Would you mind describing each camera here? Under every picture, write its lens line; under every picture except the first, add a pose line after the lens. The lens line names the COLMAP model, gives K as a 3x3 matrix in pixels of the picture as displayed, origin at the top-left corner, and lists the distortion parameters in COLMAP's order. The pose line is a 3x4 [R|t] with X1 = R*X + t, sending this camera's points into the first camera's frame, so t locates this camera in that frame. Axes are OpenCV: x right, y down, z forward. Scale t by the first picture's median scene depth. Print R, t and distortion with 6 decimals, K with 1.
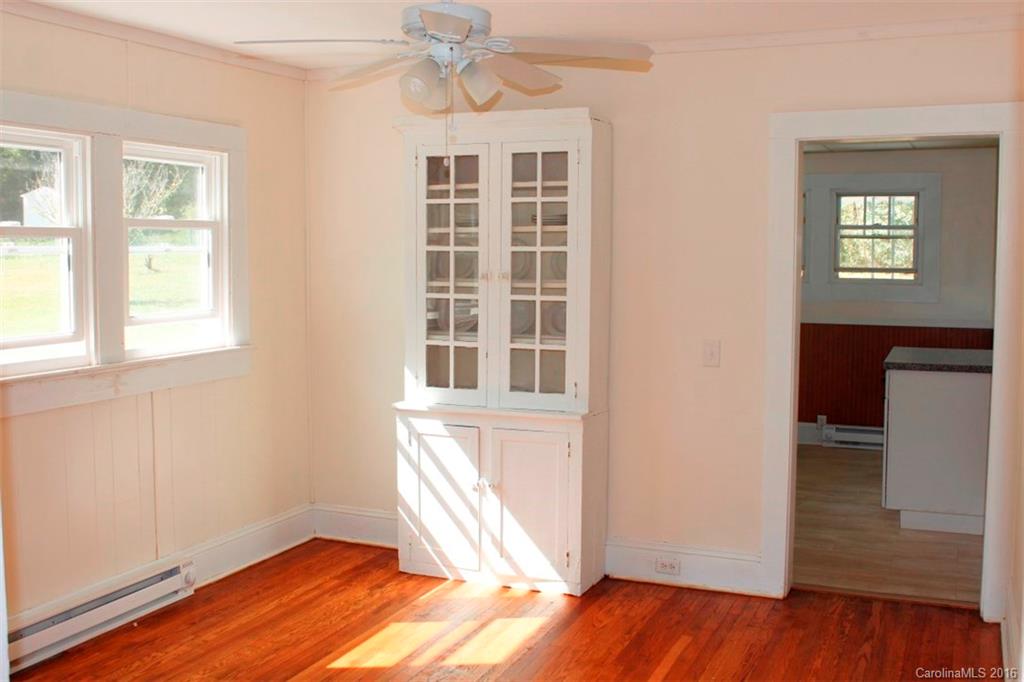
lens RADIAL K [[1063.1, 0, 508.3], [0, 1063.1, 341.8], [0, 0, 1]] dist [-0.077145, 0.000000]
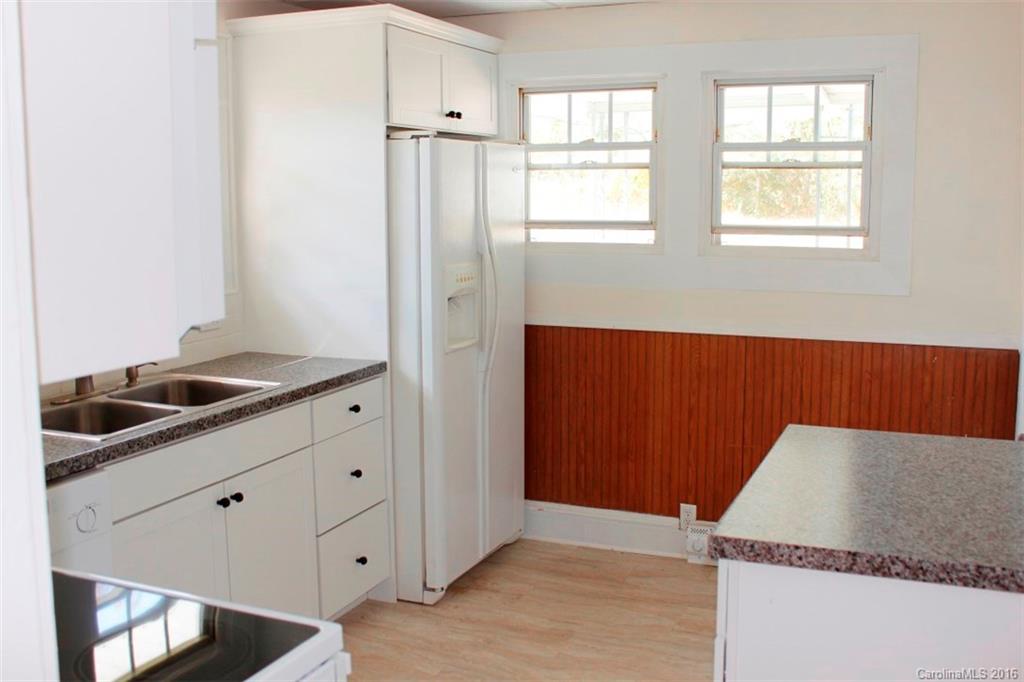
lens RADIAL K [[1063.1, 0, 511.5], [0, 1063.1, 340.1], [0, 0, 1]] dist [-0.077145, 0.000000]
pose [[0.999958, -0.003768, 0.008361, 0.207342], [0.003361, 0.998830, 0.048241, -0.039640], [-0.008533, -0.048211, 0.998801, 0.479675]]
